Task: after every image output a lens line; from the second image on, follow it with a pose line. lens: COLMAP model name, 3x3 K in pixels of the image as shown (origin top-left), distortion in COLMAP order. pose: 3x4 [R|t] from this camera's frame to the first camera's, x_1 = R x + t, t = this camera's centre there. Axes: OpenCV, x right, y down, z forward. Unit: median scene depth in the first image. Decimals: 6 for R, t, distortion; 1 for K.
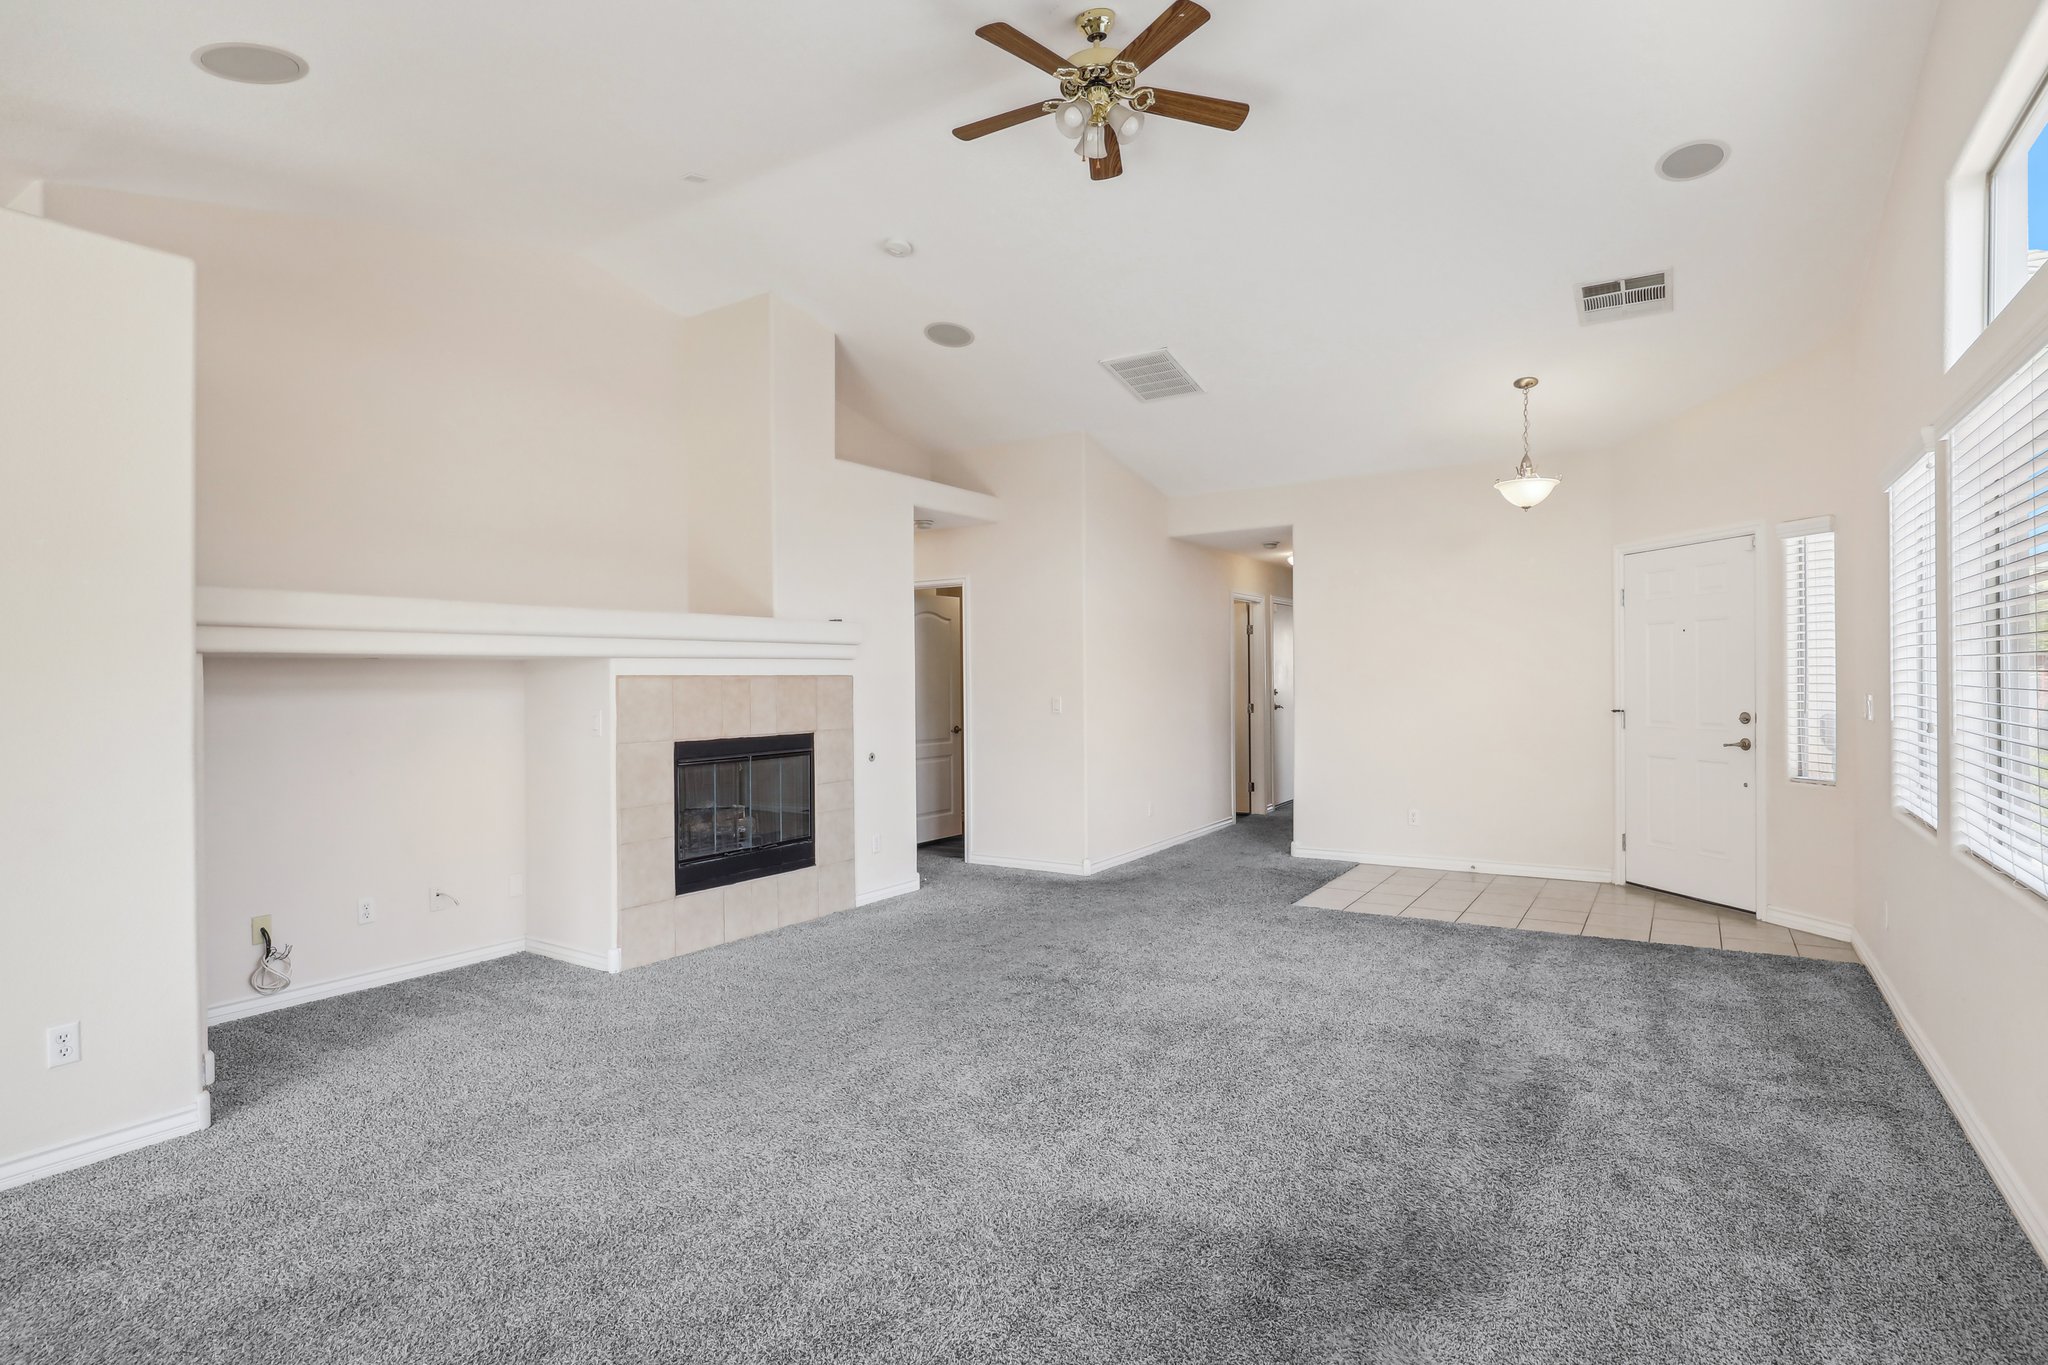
lens RADIAL K [[1033.9, 0, 1024.7], [0, 1033.9, 682.7], [0, 0, 1]] dist [-0.005441, 0.000487]
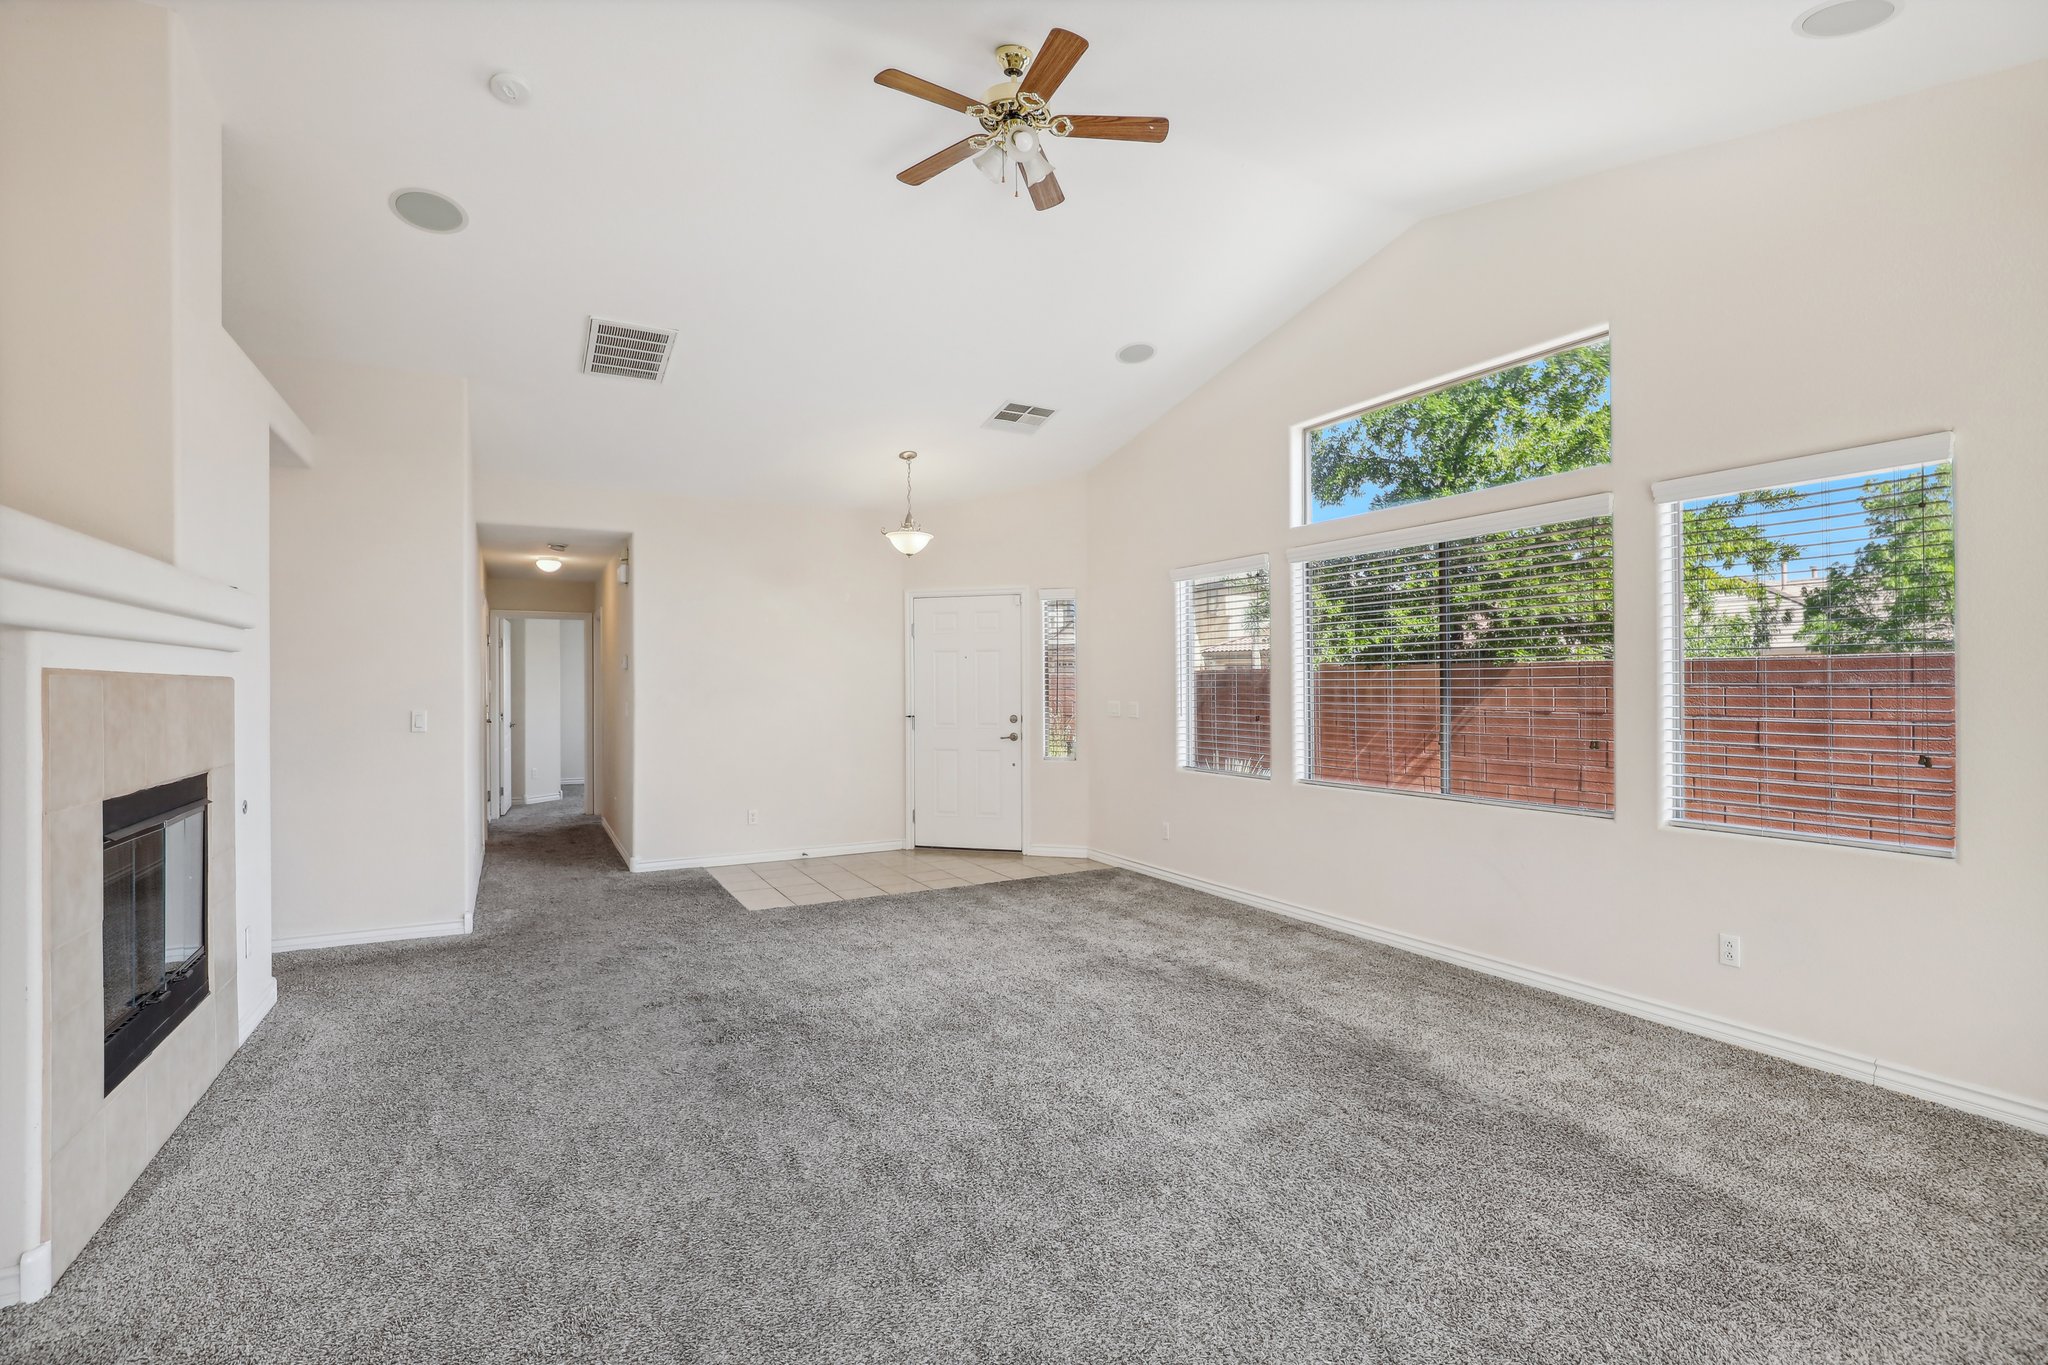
lens RADIAL K [[950.3, 0, 1029.2], [0, 950.3, 685.0], [0, 0, 1]] dist [-0.008307, 0.000829]
pose [[0.475471, 0.012825, 0.879638, -0.549990], [0.000339, 0.999891, -0.014762, 0.006943], [-0.879731, 0.007318, 0.475415, 0.387034]]
